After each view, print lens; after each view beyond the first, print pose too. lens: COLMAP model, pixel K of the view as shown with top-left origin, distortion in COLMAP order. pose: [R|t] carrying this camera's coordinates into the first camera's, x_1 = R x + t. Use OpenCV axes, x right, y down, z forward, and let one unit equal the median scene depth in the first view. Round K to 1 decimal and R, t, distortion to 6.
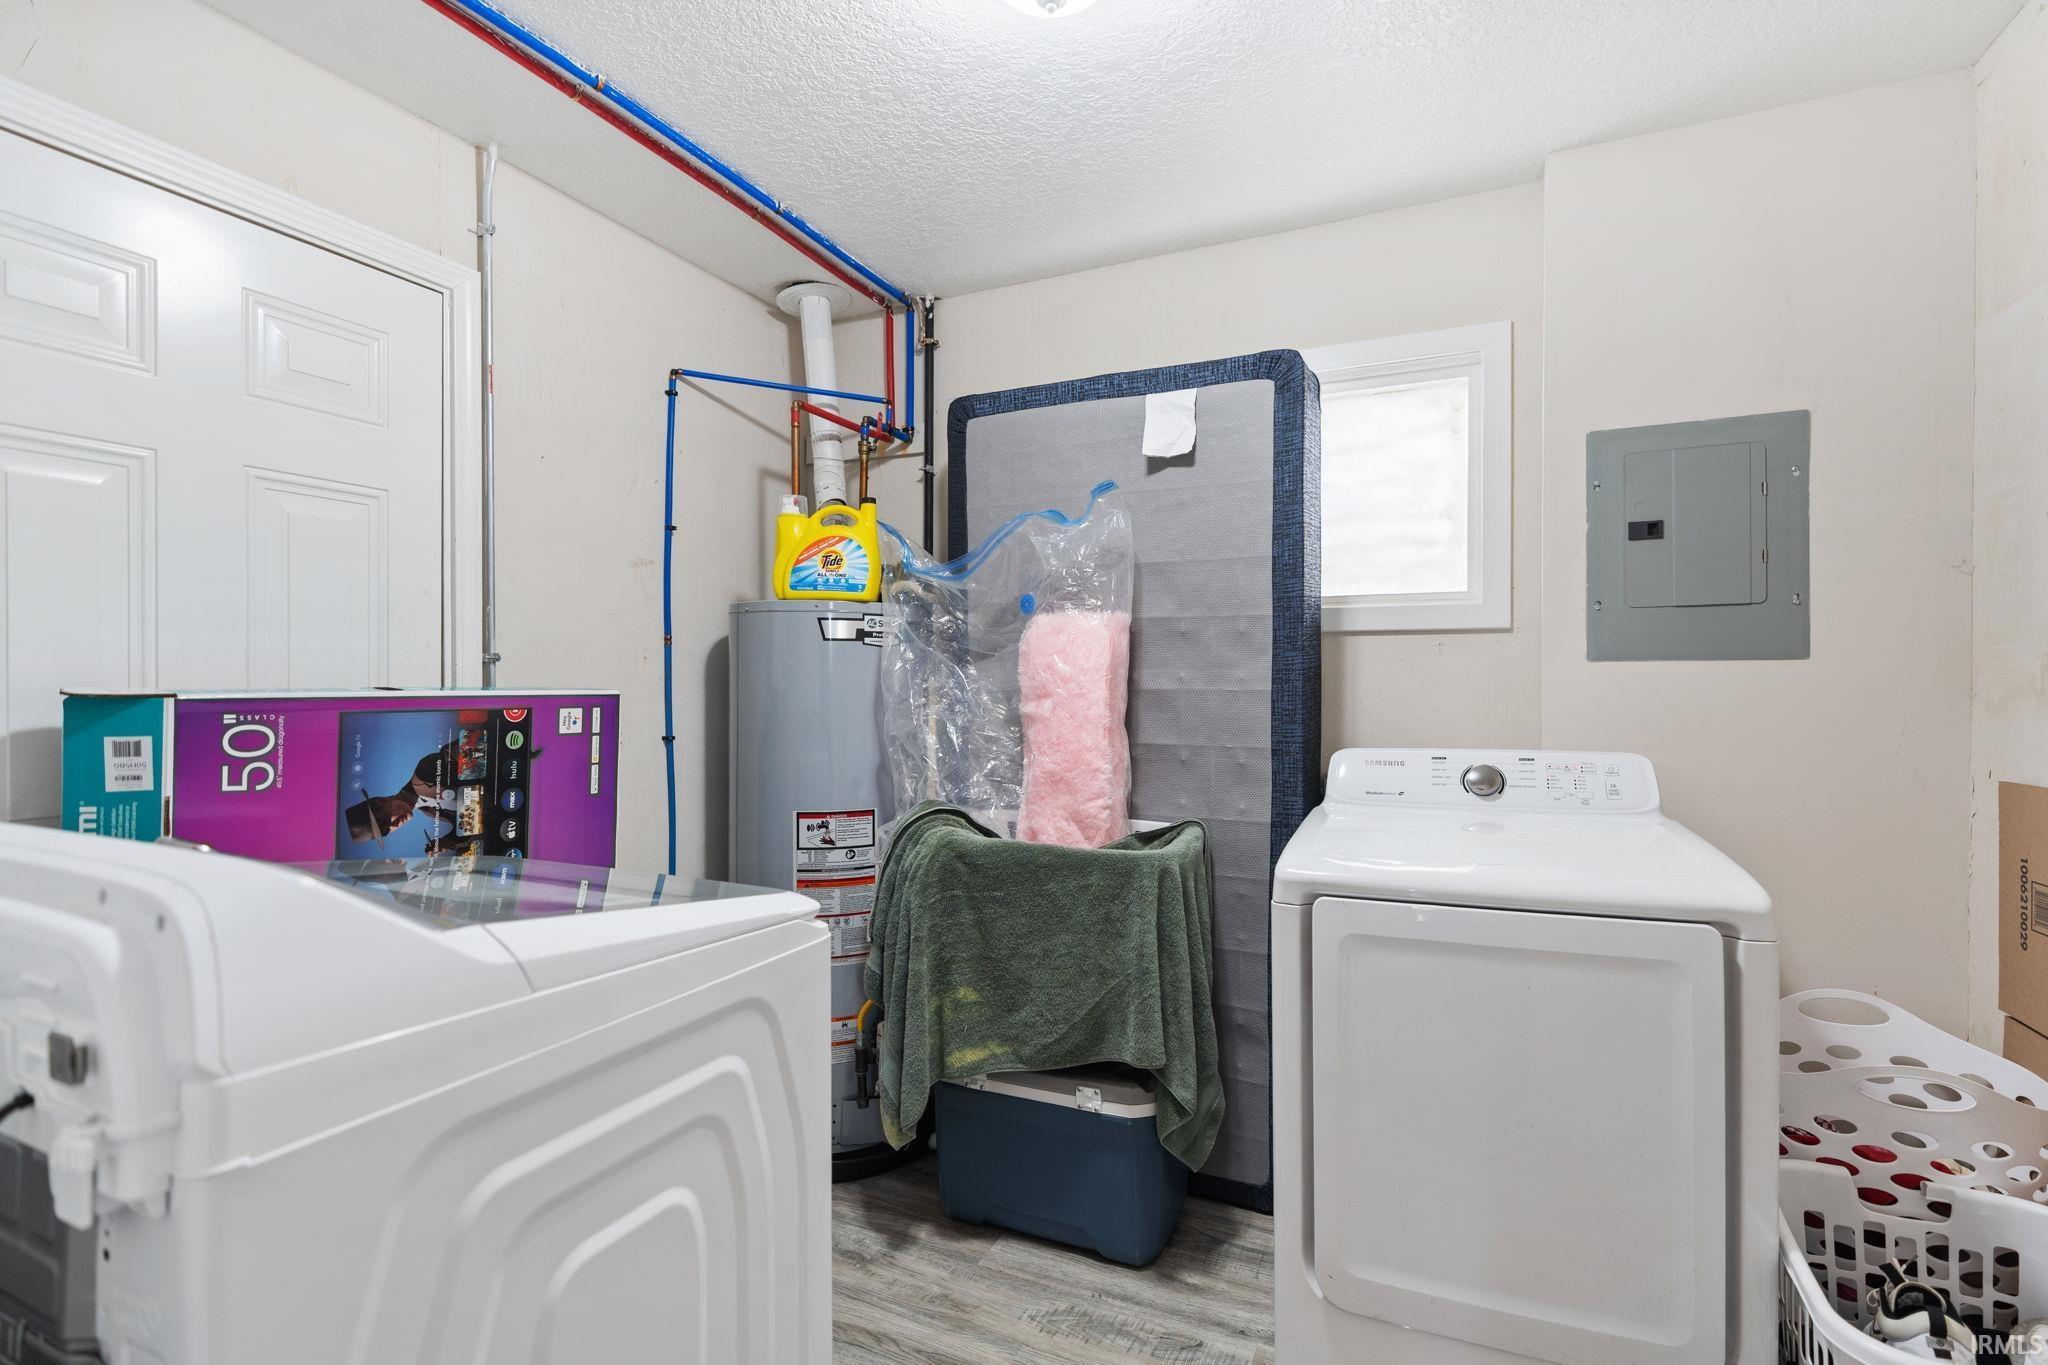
lens RADIAL K [[961.7, 0, 1023.9], [0, 961.7, 688.9], [0, 0, 1]] dist [0.003561, 0.000343]
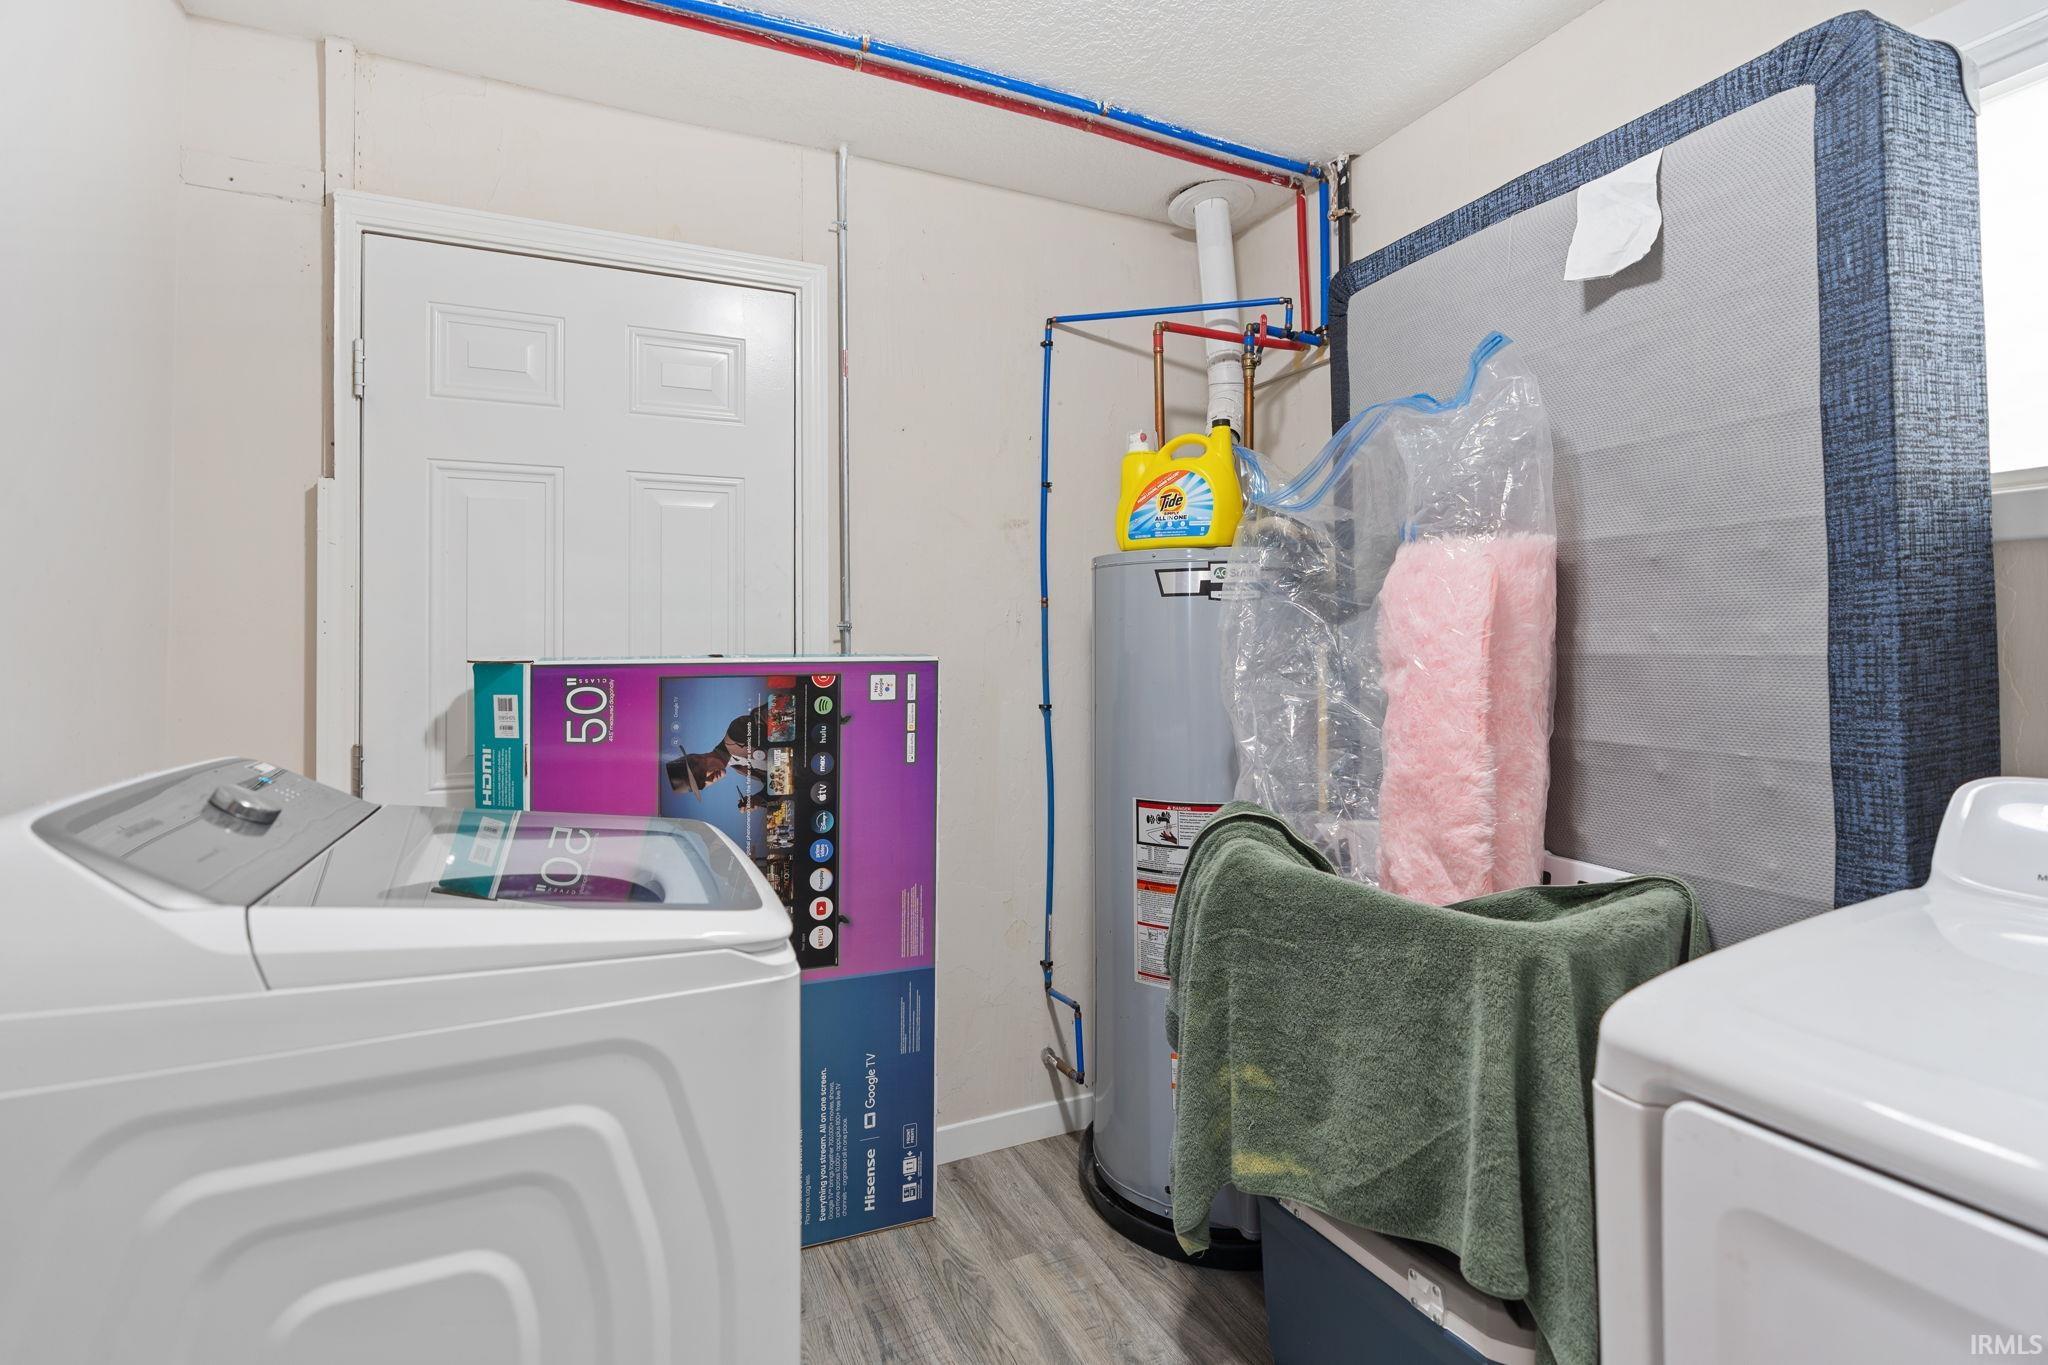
lens RADIAL K [[961.6, 0, 1019.3], [0, 961.6, 626.3], [0, 0, 1]] dist [-0.004712, 0.002153]
pose [[0.767257, -0.020905, -0.640999, 0.254931], [0.003933, 0.999603, -0.027893, -0.001622], [0.641328, 0.018880, 0.767034, 0.302269]]
